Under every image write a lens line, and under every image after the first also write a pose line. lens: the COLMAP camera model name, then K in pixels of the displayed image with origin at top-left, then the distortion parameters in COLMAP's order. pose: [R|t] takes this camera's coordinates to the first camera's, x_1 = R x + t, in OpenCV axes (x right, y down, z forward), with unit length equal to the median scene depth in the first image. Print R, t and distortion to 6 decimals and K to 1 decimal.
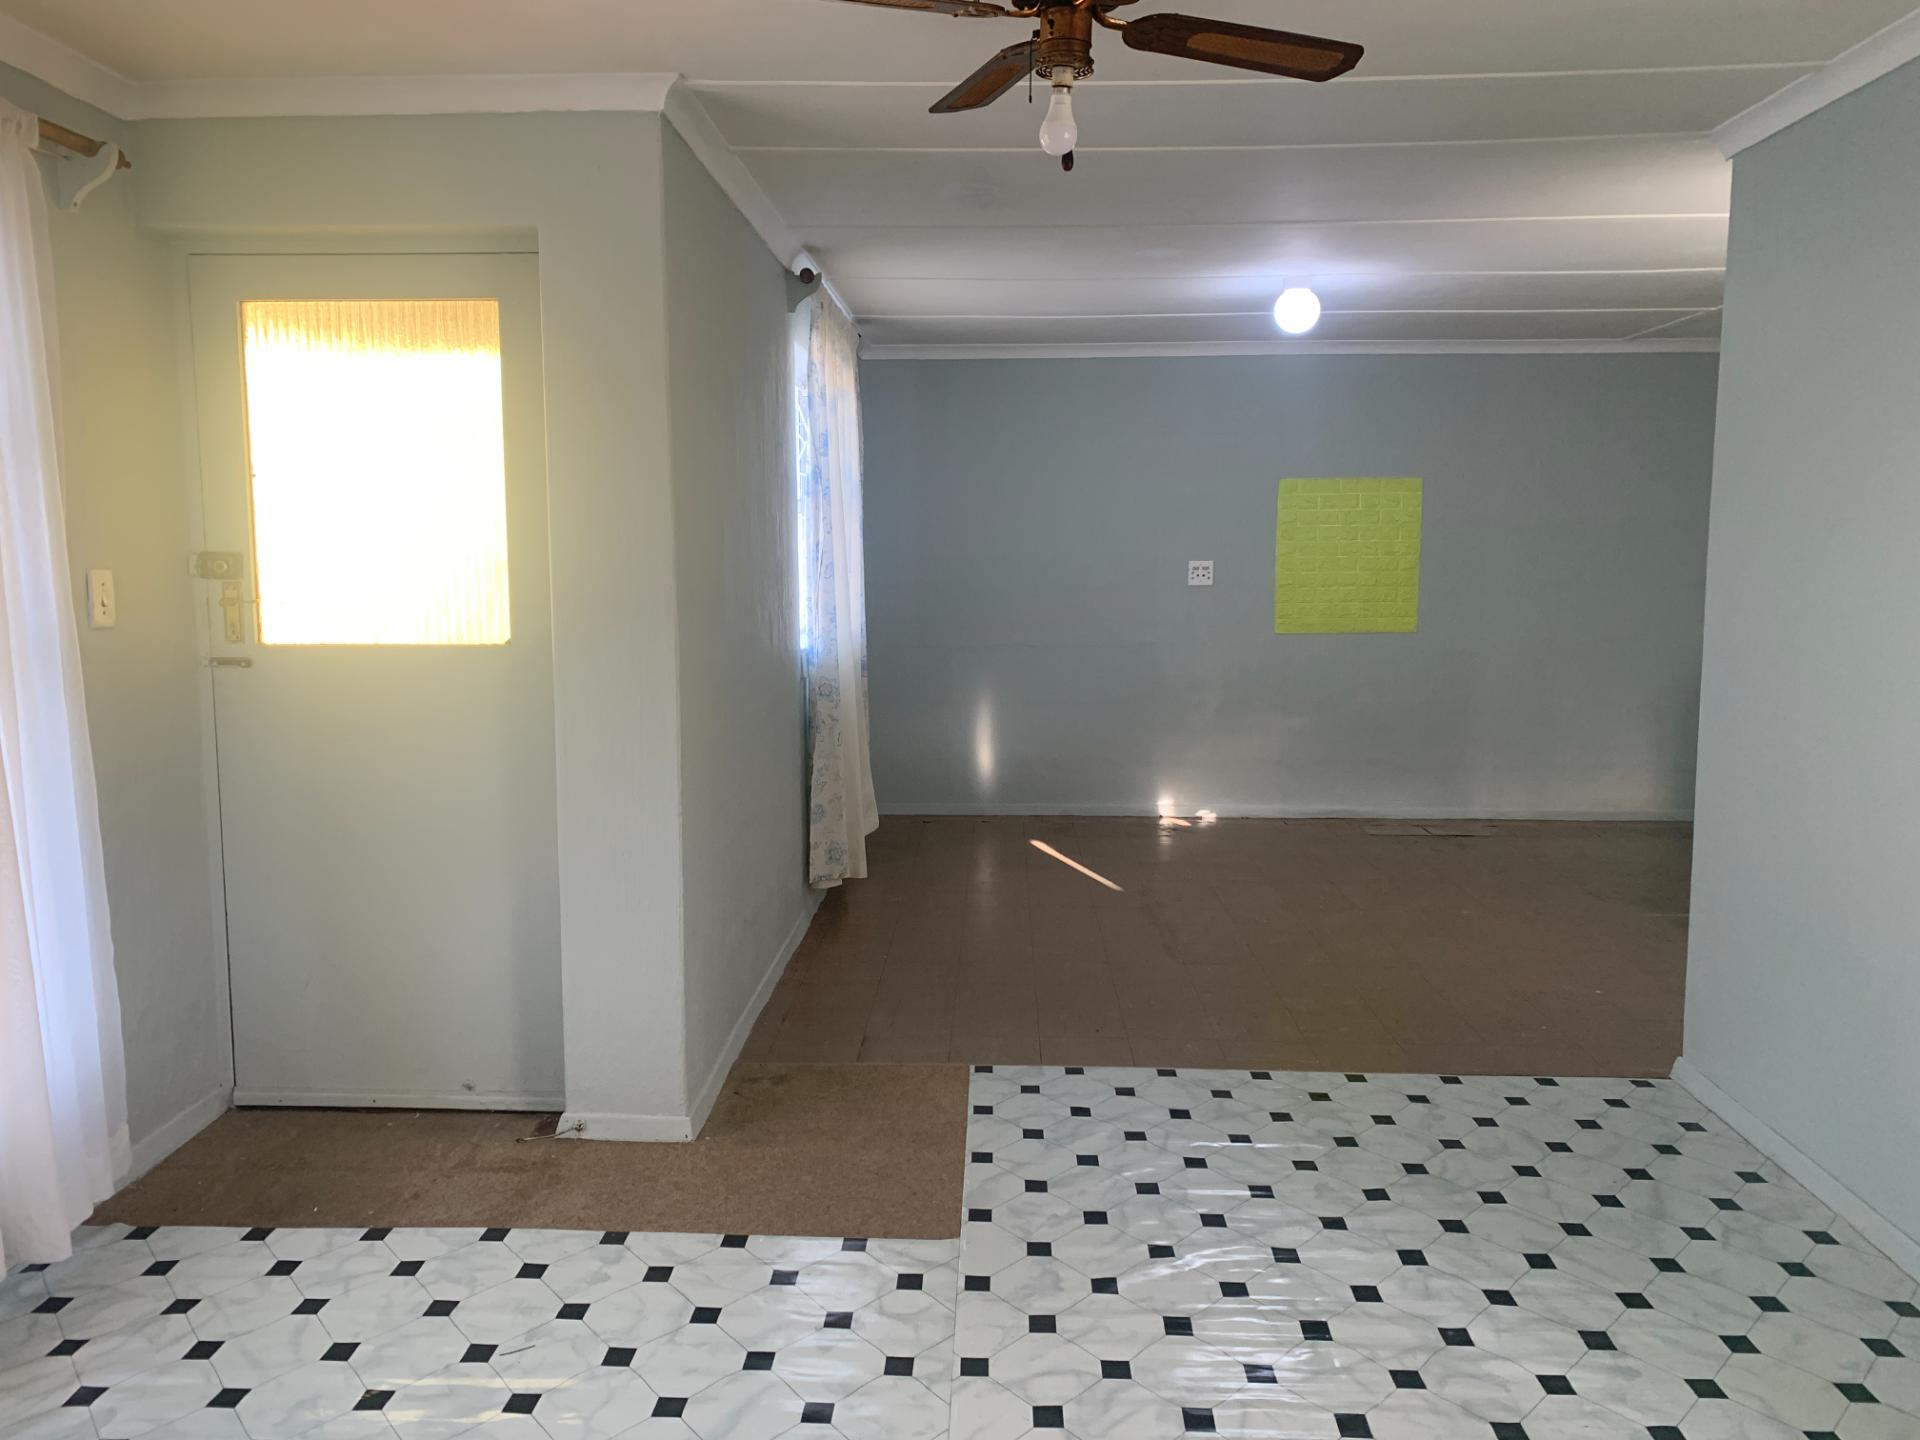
lens RADIAL K [[1455.6, 0, 949.3], [0, 1455.6, 707.2], [0, 0, 1]] dist [0.024911, -0.010100]
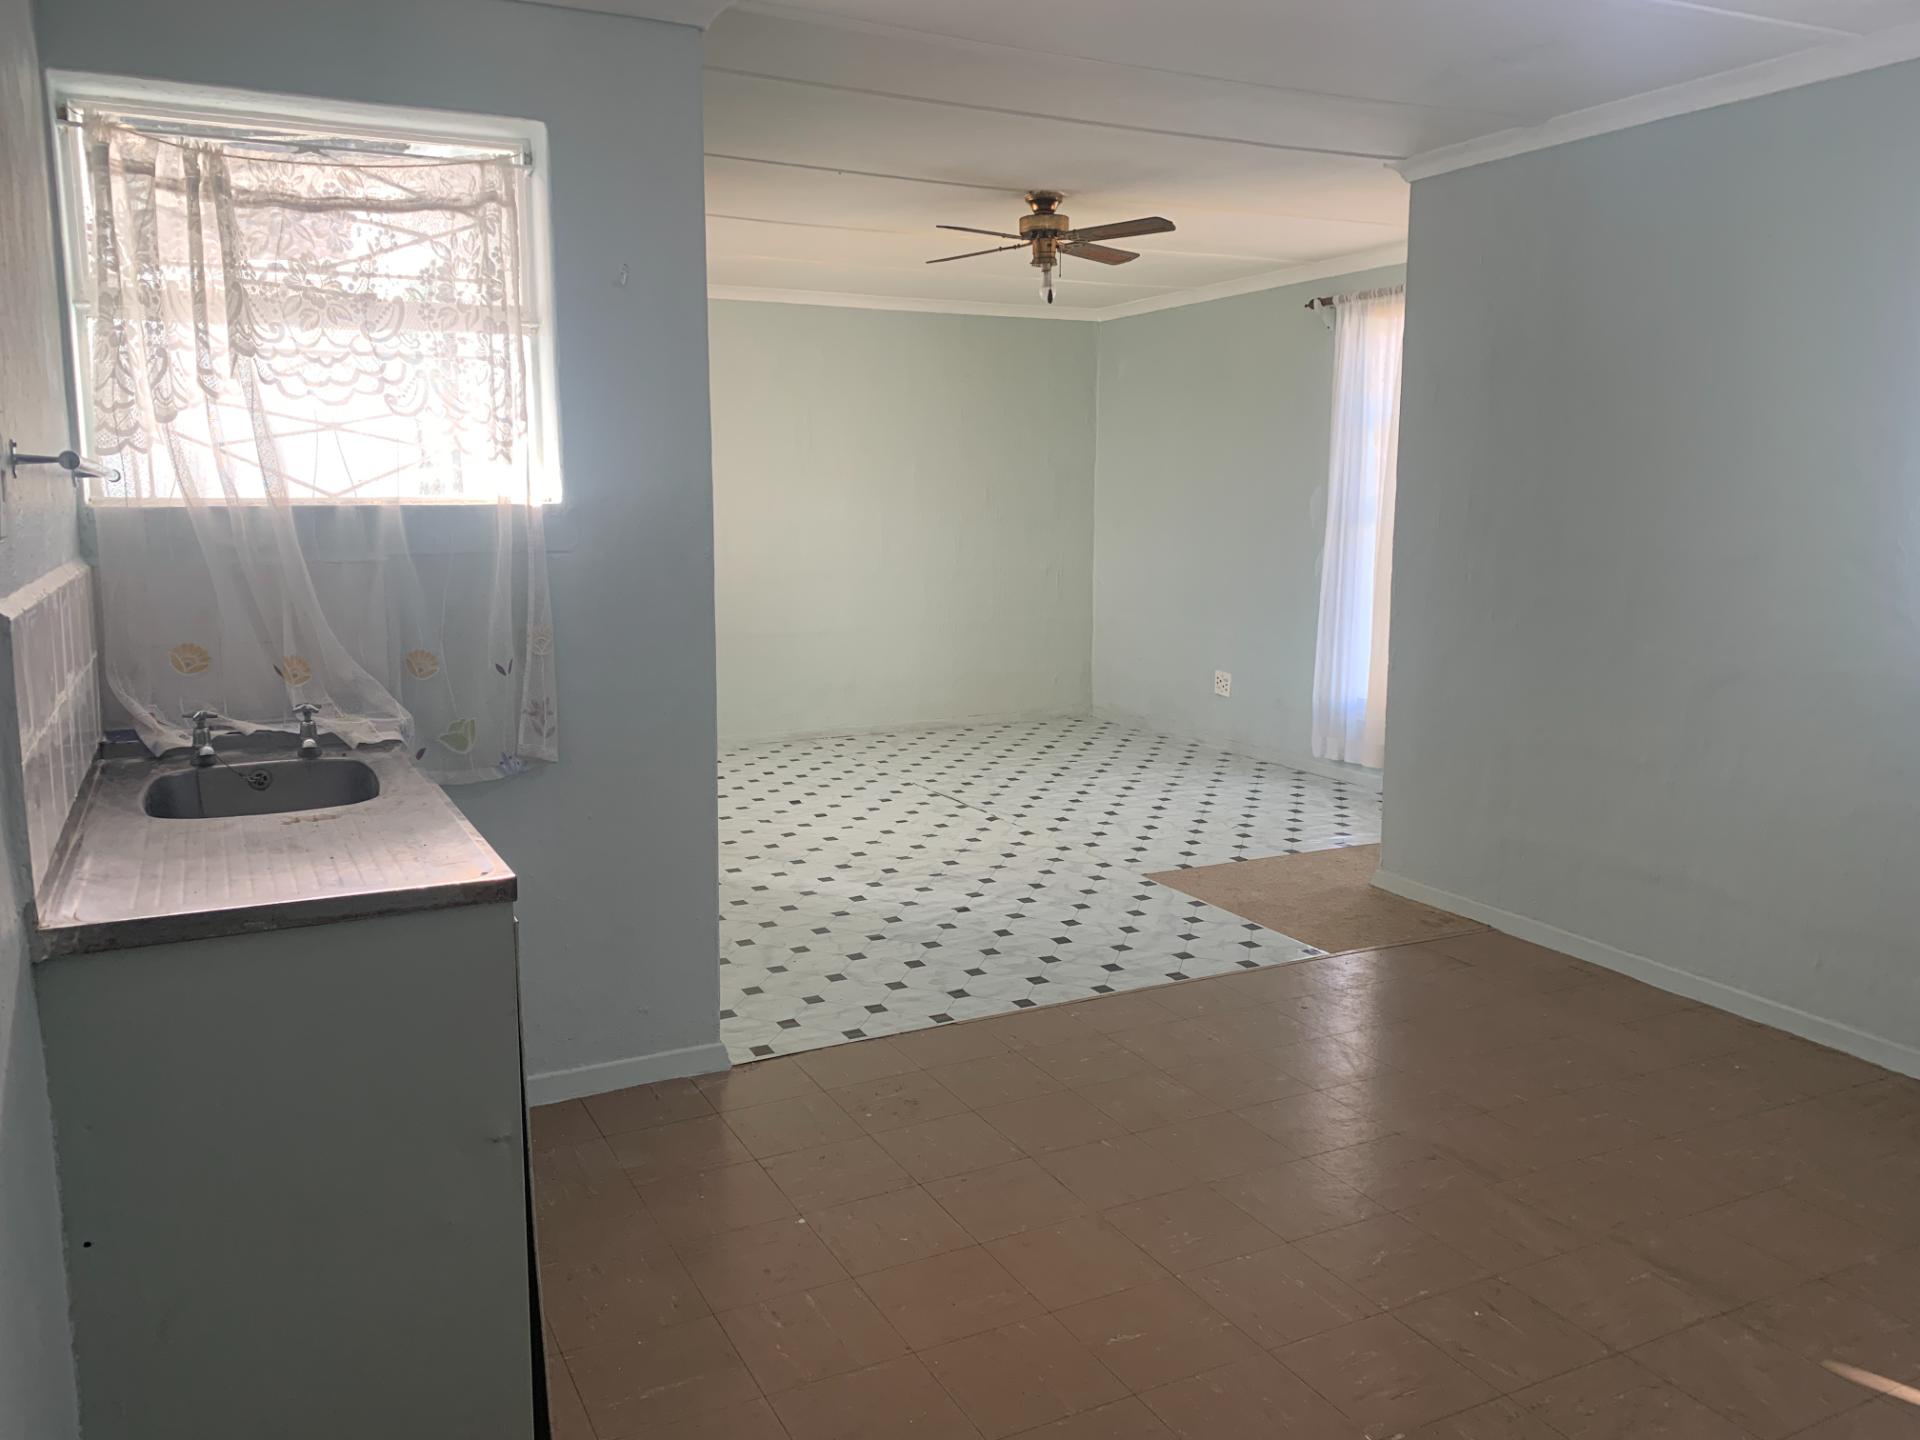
lens RADIAL K [[1464.6, 0, 947.1], [0, 1464.6, 720.8], [0, 0, 1]] dist [0.054715, -0.066008]
pose [[-0.875261, 0.070703, -0.478455, 0.885258], [-0.060743, 0.965355, 0.253773, -0.212002], [0.479821, 0.251181, -0.840643, 1.974882]]
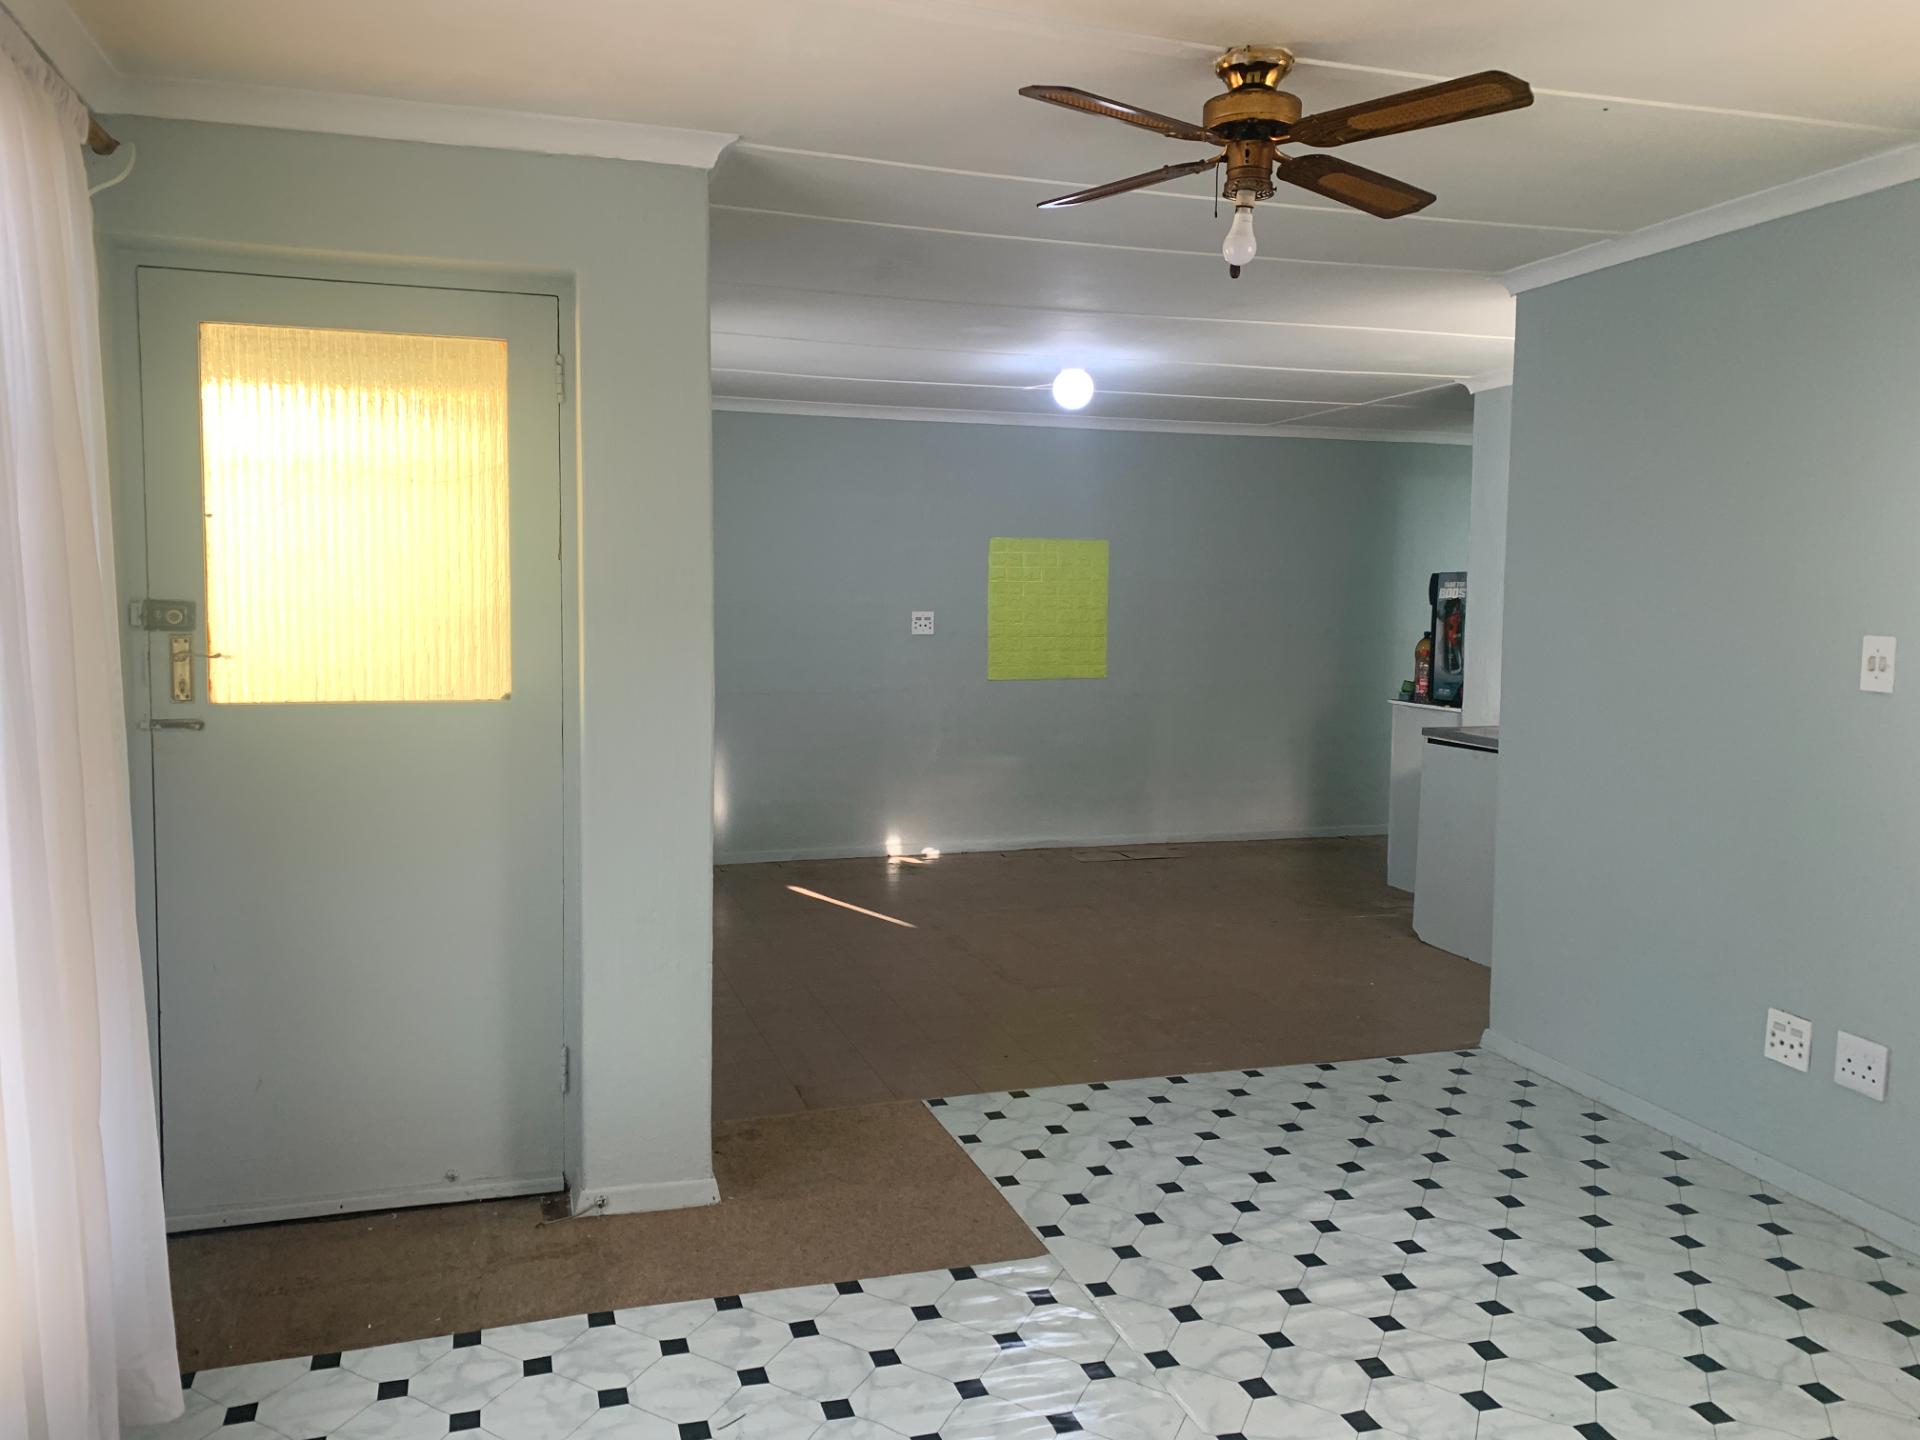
lens RADIAL K [[1453.4, 0, 951.7], [0, 1453.4, 698.8], [0, 0, 1]] dist [0.023472, -0.008211]
pose [[0.941201, -0.014078, 0.337554, -0.349925], [0.026754, 0.999100, -0.032928, -0.004638], [-0.336787, 0.040023, 0.940730, 0.010896]]
